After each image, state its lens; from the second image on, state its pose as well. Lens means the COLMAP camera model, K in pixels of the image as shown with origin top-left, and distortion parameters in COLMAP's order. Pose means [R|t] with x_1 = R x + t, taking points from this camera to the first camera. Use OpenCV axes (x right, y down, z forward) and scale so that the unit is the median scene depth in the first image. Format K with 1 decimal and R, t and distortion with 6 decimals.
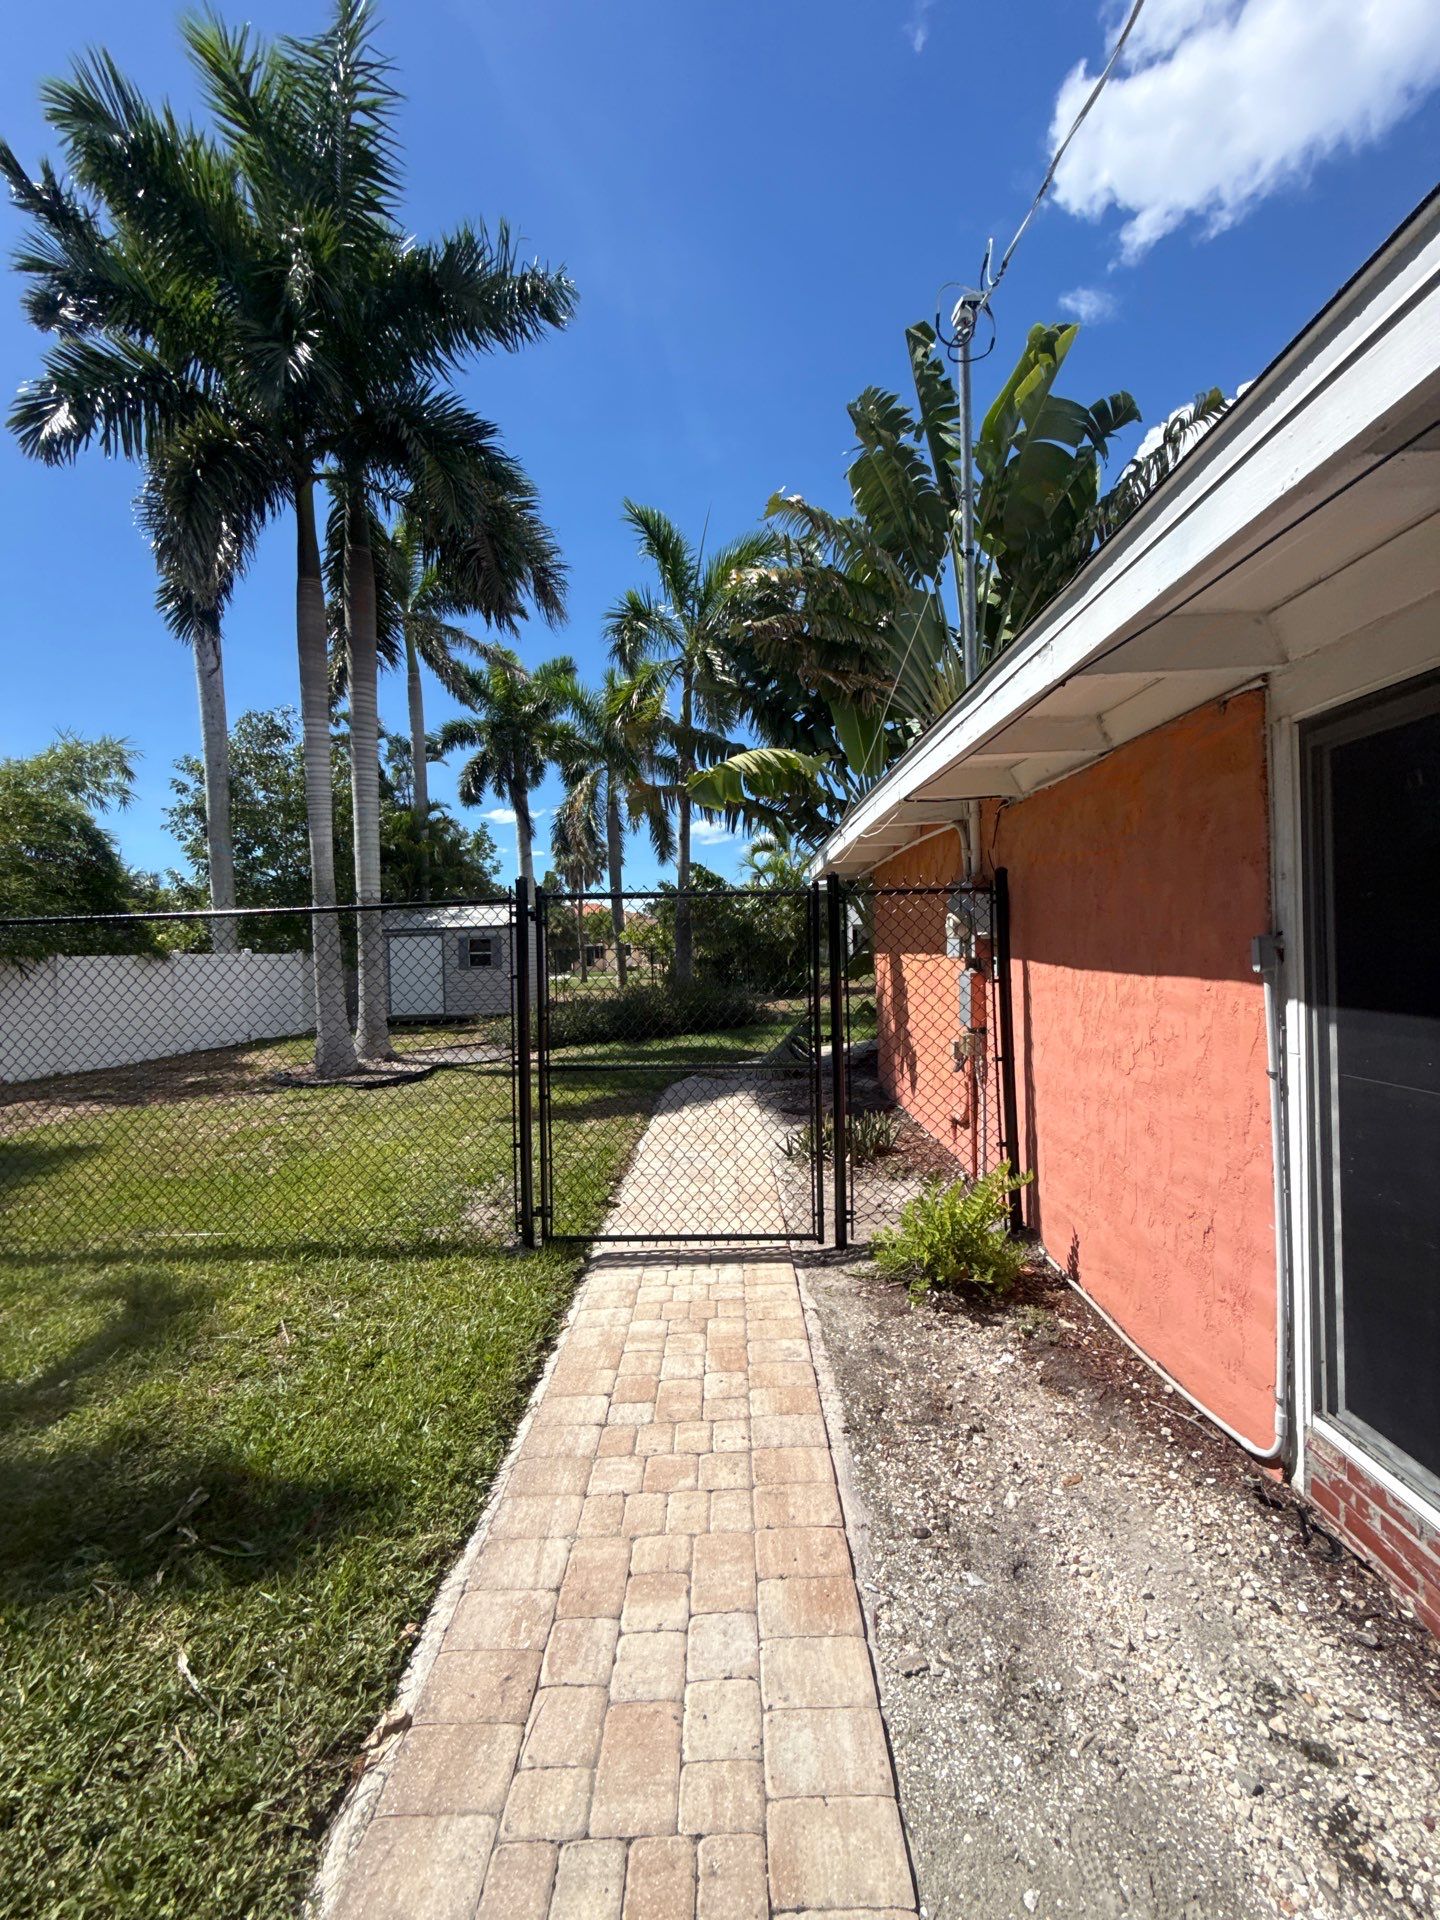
lens RADIAL K [[762.7, 0, 720.0], [0, 762.7, 960.0], [0, 0, 1]] dist [-0.004058, 0.000726]
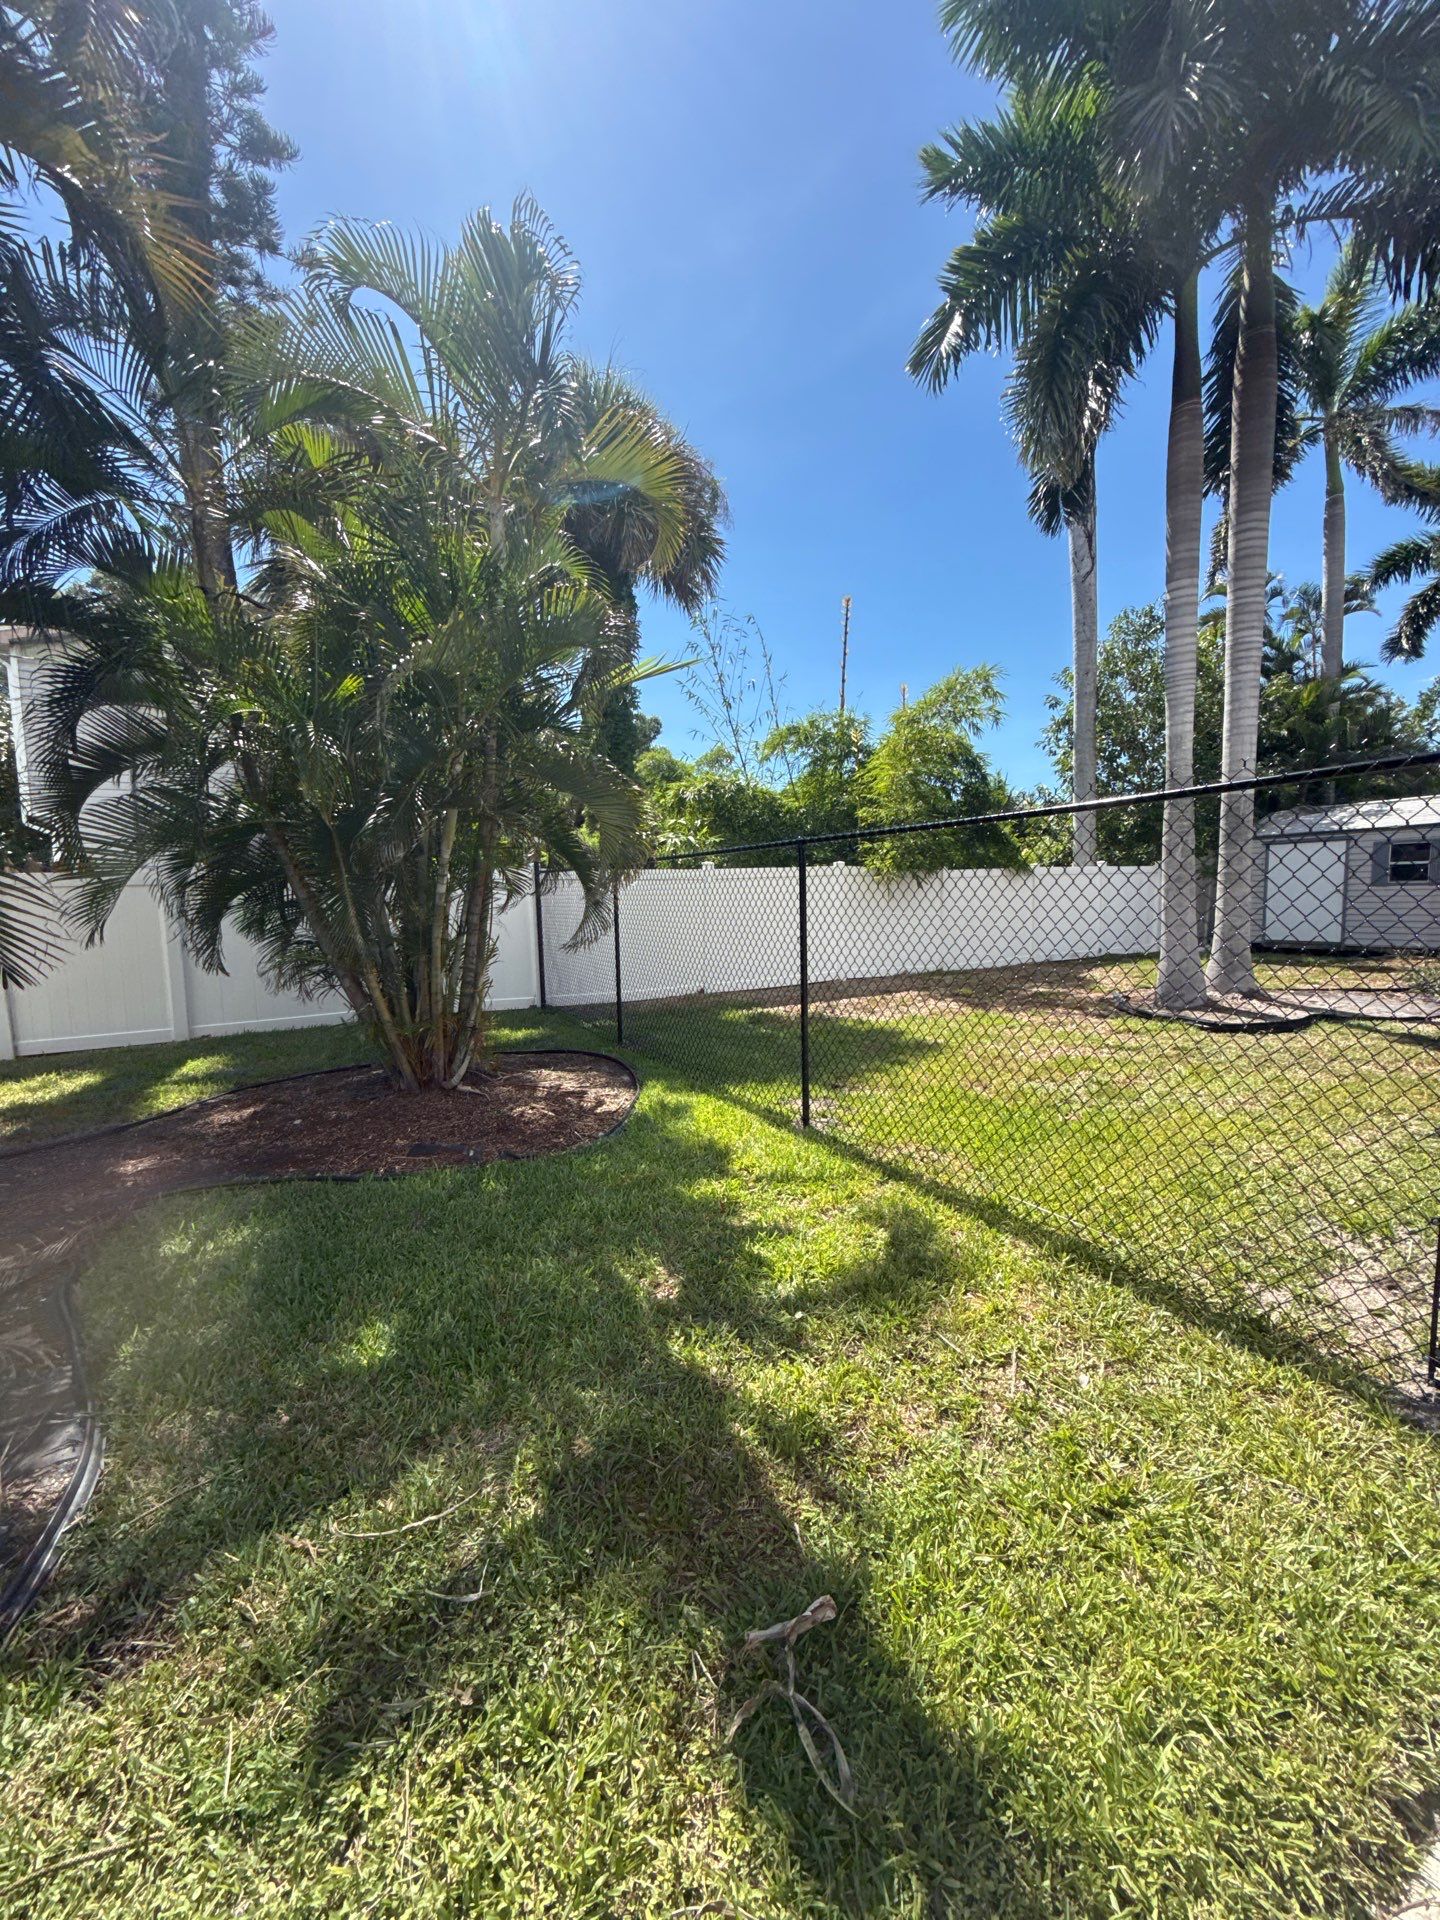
lens RADIAL K [[762.7, 0, 720.0], [0, 762.7, 960.0], [0, 0, 1]] dist [-0.004058, 0.000726]
pose [[0.507347, 0.095698, -0.856412, -0.031011], [0.003671, 0.993566, 0.113199, -0.000248], [0.861734, -0.060575, 0.503731, 0.108795]]
